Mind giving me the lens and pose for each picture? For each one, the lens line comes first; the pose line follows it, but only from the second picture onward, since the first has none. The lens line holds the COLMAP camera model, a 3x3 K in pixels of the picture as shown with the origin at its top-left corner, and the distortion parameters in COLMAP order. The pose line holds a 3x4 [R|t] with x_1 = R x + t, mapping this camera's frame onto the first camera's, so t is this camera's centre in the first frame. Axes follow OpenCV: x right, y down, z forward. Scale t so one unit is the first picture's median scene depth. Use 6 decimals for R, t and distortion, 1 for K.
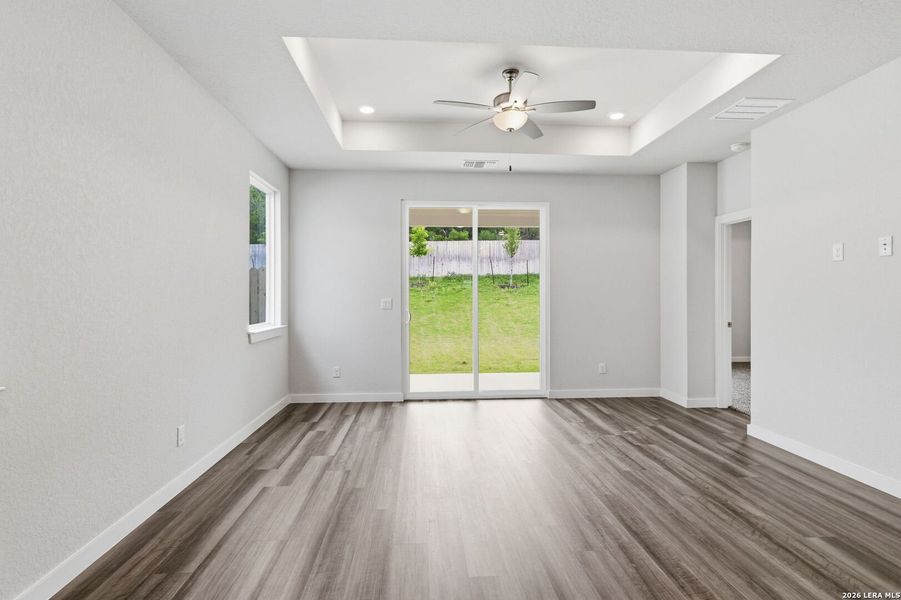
lens RADIAL K [[440.9, 0, 450.5], [0, 440.9, 300.0], [0, 0, 1]] dist [0.001097, 0.000060]
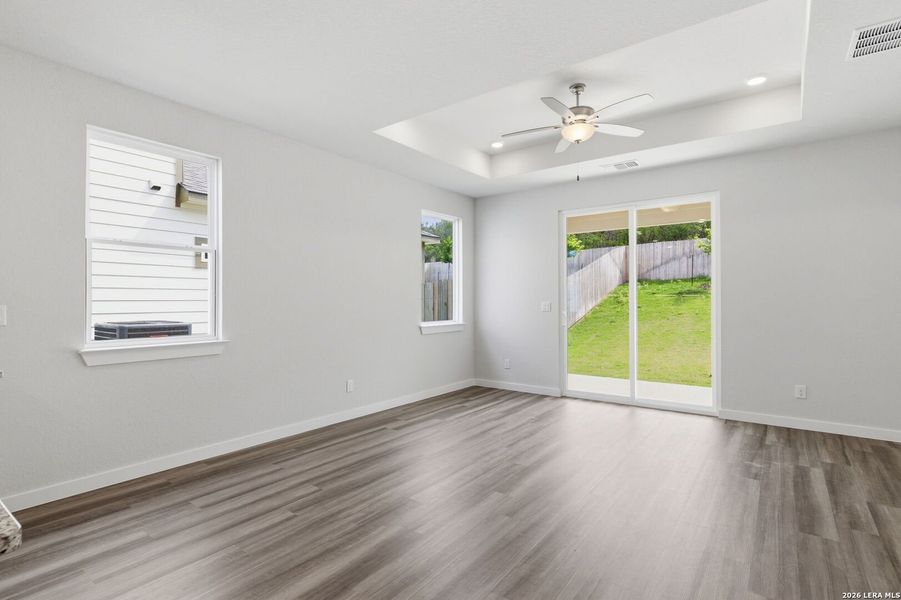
lens RADIAL K [[440.9, 0, 450.5], [0, 440.9, 300.0], [0, 0, 1]] dist [0.001097, 0.000060]
pose [[0.759996, -0.001996, -0.649924, 0.499148], [-0.003922, 0.999963, -0.007657, 0.001679], [0.649916, 0.008368, 0.759960, 0.004494]]
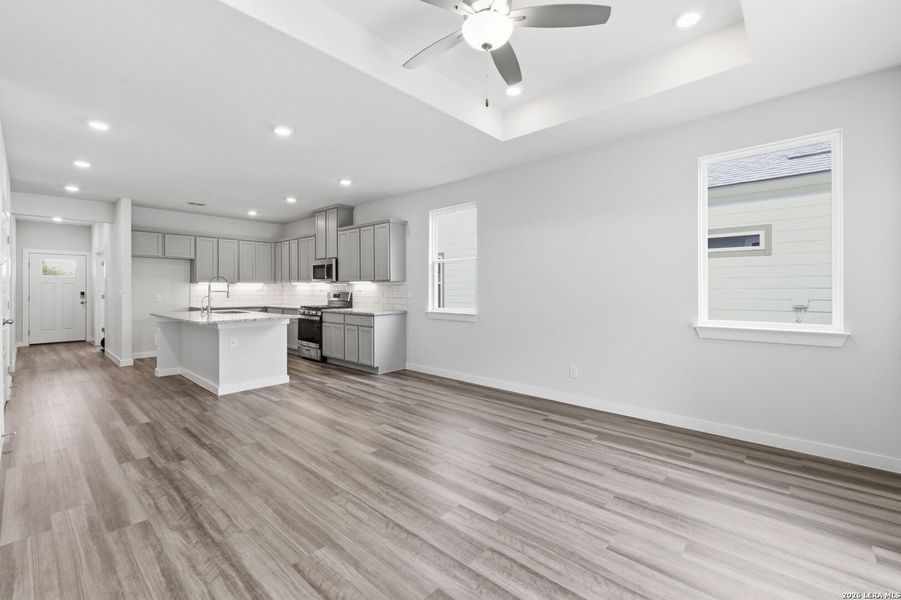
lens RADIAL K [[375.6, 0, 453.0], [0, 375.6, 289.2], [0, 0, 1]] dist [-0.001016, -0.000345]
pose [[-0.709622, 0.000983, -0.704582, 0.498812], [-0.003016, 0.999986, 0.004433, -0.009760], [0.704576, 0.005271, -0.709609, 1.168221]]
